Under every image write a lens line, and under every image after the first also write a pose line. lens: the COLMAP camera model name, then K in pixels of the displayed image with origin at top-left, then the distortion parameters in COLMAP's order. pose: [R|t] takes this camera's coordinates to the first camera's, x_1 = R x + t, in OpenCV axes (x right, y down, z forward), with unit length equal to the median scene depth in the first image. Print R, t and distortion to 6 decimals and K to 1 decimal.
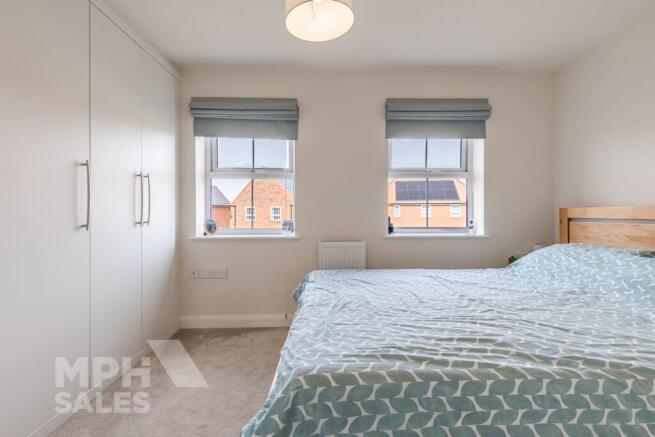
lens RADIAL K [[291.7, 0, 340.6], [0, 291.7, 213.0], [0, 0, 1]] dist [0.004545, 0.000050]
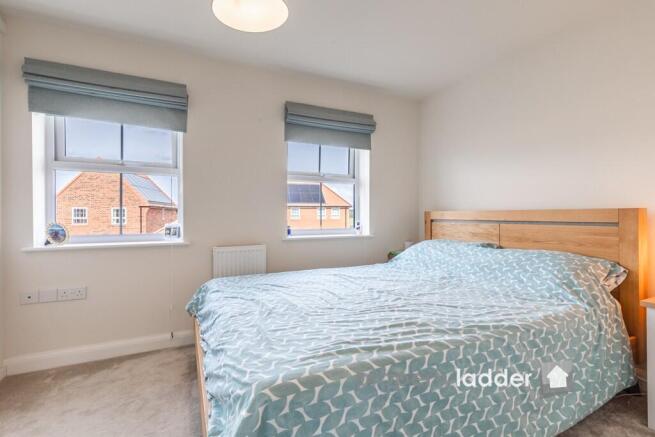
lens RADIAL K [[293.3, 0, 329.7], [0, 293.3, 216.3], [0, 0, 1]] dist [0.005044, 0.000081]
pose [[0.917539, -0.000869, 0.397645, -0.122045], [-0.000224, 0.999996, 0.002701, -0.000052], [-0.397646, -0.002567, 0.917535, 0.020021]]
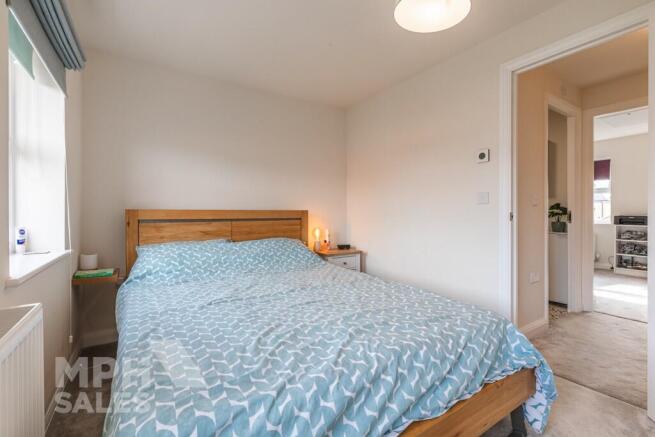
lens RADIAL K [[291.7, 0, 340.6], [0, 291.7, 213.0], [0, 0, 1]] dist [0.004545, 0.000050]
pose [[-0.542660, 0.000757, 0.839952, -0.400215], [0.000493, 1.000000, -0.000583, -0.004974], [-0.839952, 0.000098, -0.542660, 0.985965]]
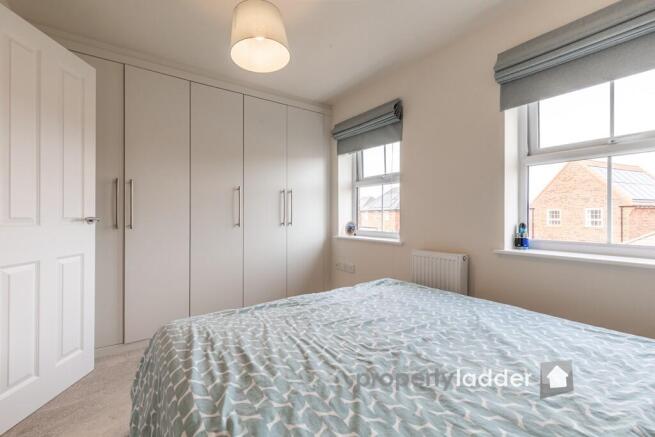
lens RADIAL K [[293.3, 0, 329.7], [0, 293.3, 216.3], [0, 0, 1]] dist [0.005044, 0.000081]
pose [[0.556577, 0.000910, -0.830795, 0.608410], [-0.002242, 0.999997, -0.000407, -0.003277], [0.830793, 0.002089, 0.556578, 0.323793]]
